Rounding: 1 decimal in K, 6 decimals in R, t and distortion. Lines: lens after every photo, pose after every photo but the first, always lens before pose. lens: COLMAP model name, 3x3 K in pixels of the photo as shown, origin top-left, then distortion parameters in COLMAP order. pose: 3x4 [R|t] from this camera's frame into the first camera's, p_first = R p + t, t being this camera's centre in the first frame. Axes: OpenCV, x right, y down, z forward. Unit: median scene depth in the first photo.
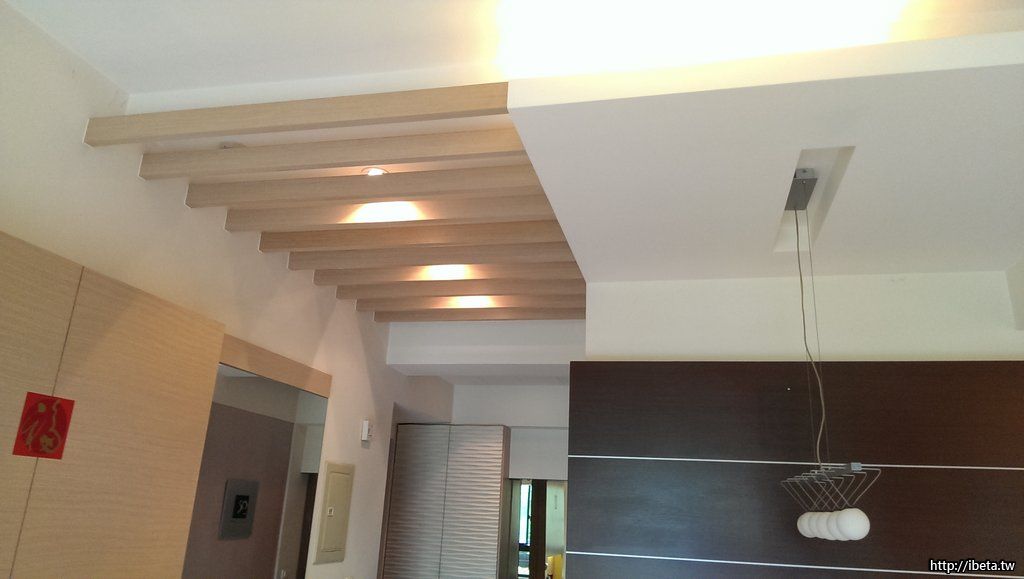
lens RADIAL K [[737.7, 0, 515.5], [0, 737.7, 278.1], [0, 0, 1]] dist [0.093792, -0.144015]
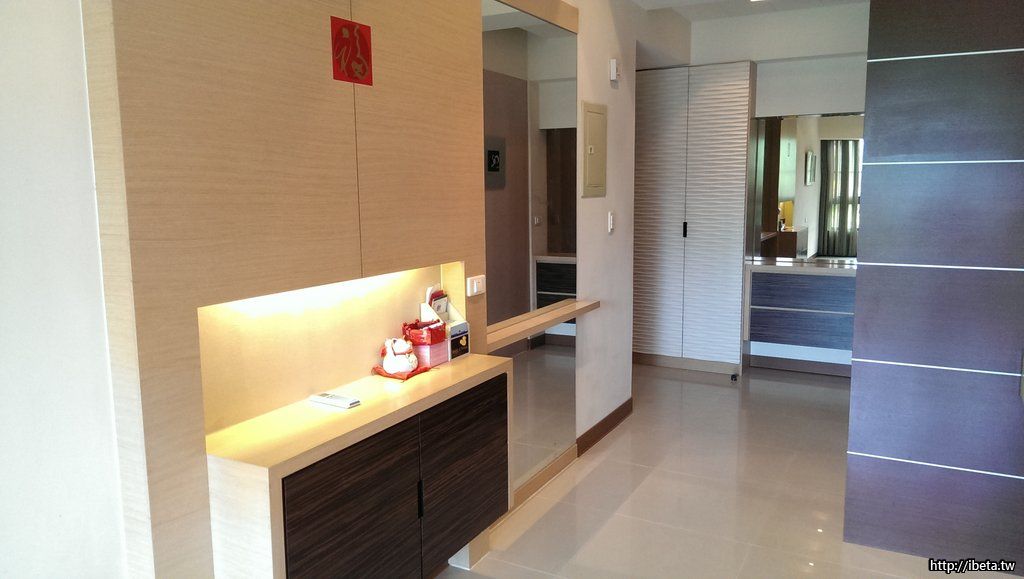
lens RADIAL K [[737.7, 0, 515.5], [0, 737.7, 278.1], [0, 0, 1]] dist [0.093792, -0.144015]
pose [[0.963229, -0.019818, -0.267949, -0.077502], [0.130109, 0.906951, 0.400639, 0.051875], [0.235077, -0.420770, 0.876180, 0.016269]]
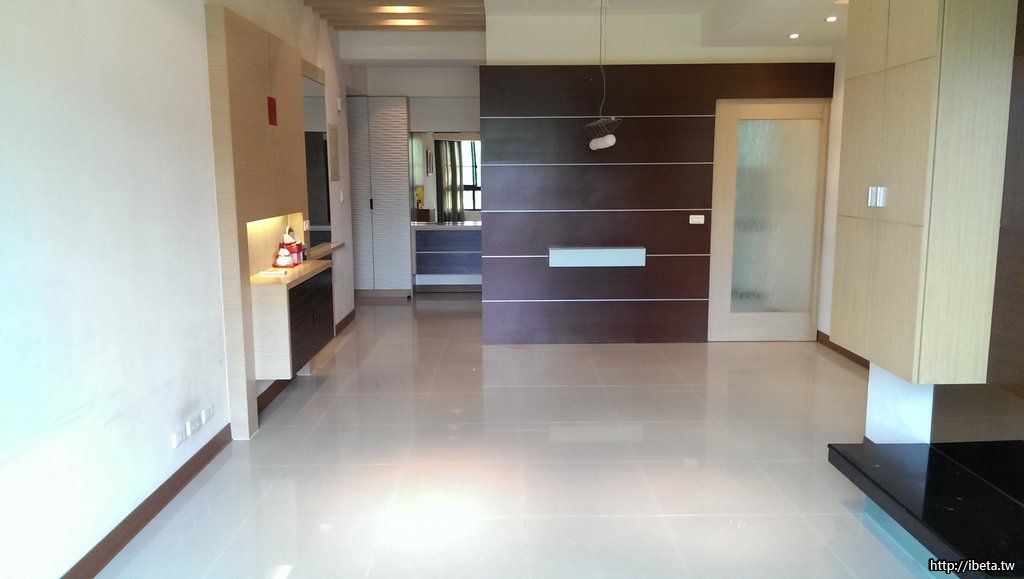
lens RADIAL K [[737.7, 0, 515.5], [0, 737.7, 278.1], [0, 0, 1]] dist [0.093792, -0.144015]
pose [[0.970129, -0.082950, 0.227966, -0.246598], [-0.026417, 0.898011, 0.439179, -0.182724], [-0.241146, -0.432082, 0.868996, -0.684819]]
